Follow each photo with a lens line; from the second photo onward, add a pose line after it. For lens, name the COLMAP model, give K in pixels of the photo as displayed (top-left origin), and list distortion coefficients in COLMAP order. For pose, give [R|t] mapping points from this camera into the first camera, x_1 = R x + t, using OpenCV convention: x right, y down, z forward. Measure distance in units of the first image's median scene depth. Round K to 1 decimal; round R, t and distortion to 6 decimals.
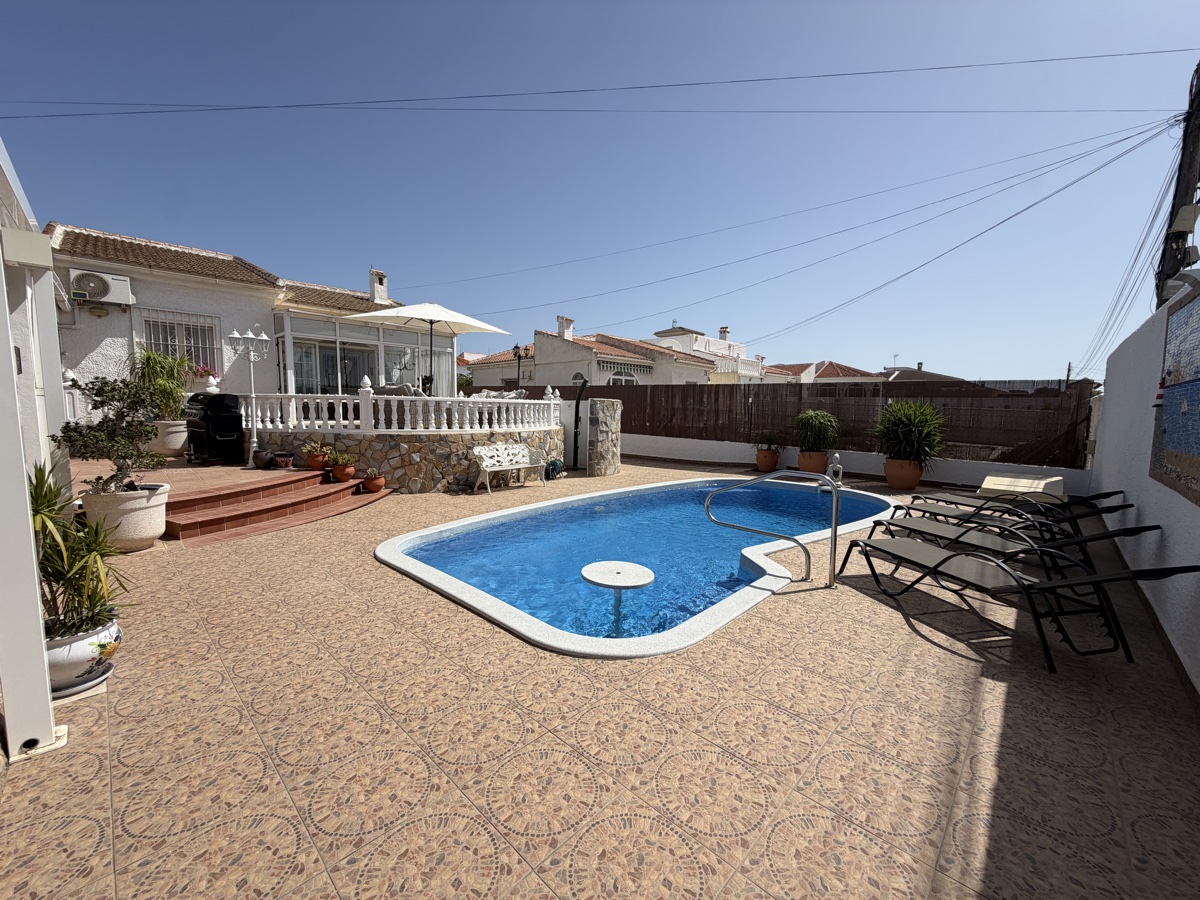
lens RADIAL K [[479.4, 0, 597.9], [0, 479.4, 451.9], [0, 0, 1]] dist [0.001544, 0.000055]
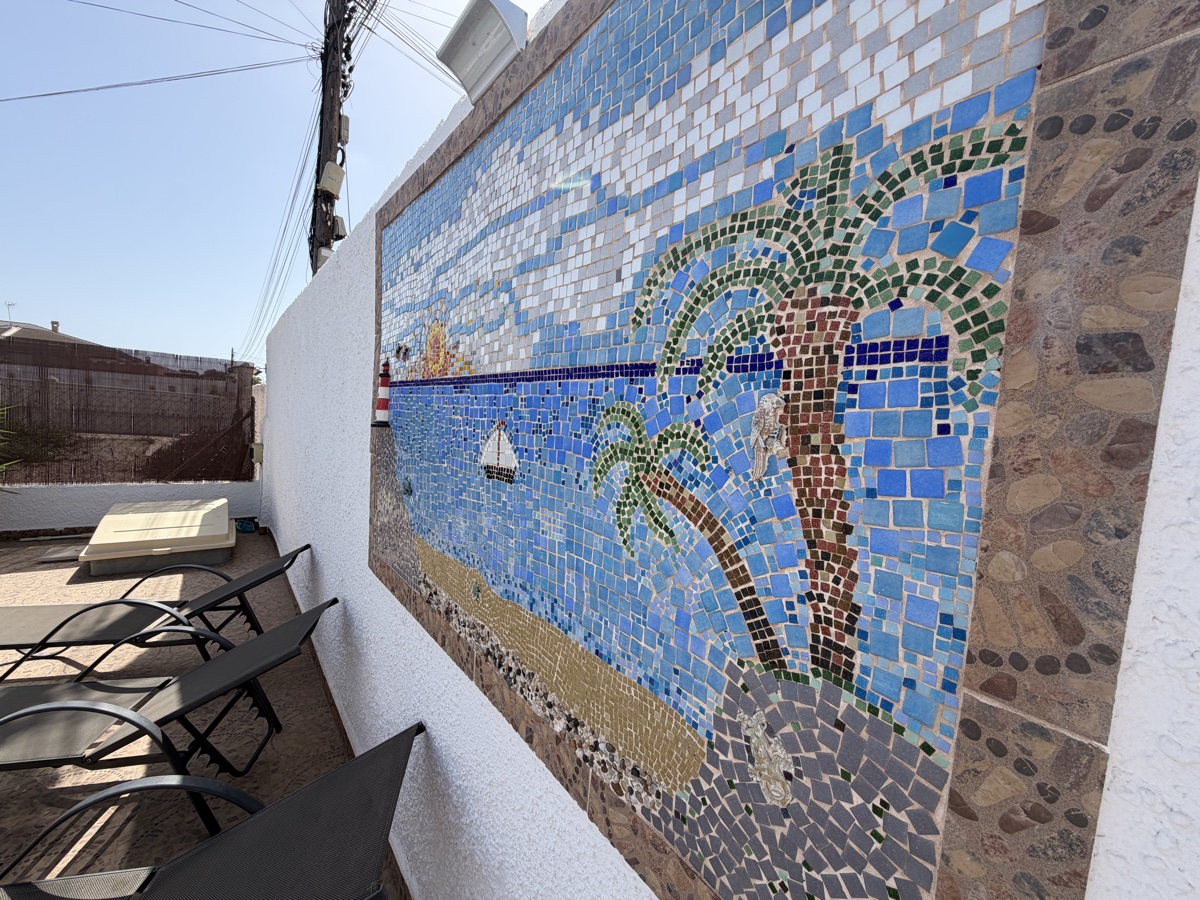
lens RADIAL K [[479.4, 0, 597.9], [0, 479.4, 451.9], [0, 0, 1]] dist [0.001544, 0.000055]
pose [[0.153353, -0.074115, 0.985388, 0.357616], [0.033209, 0.997007, 0.069821, -0.045158], [-0.987613, 0.022016, 0.155355, 0.347330]]
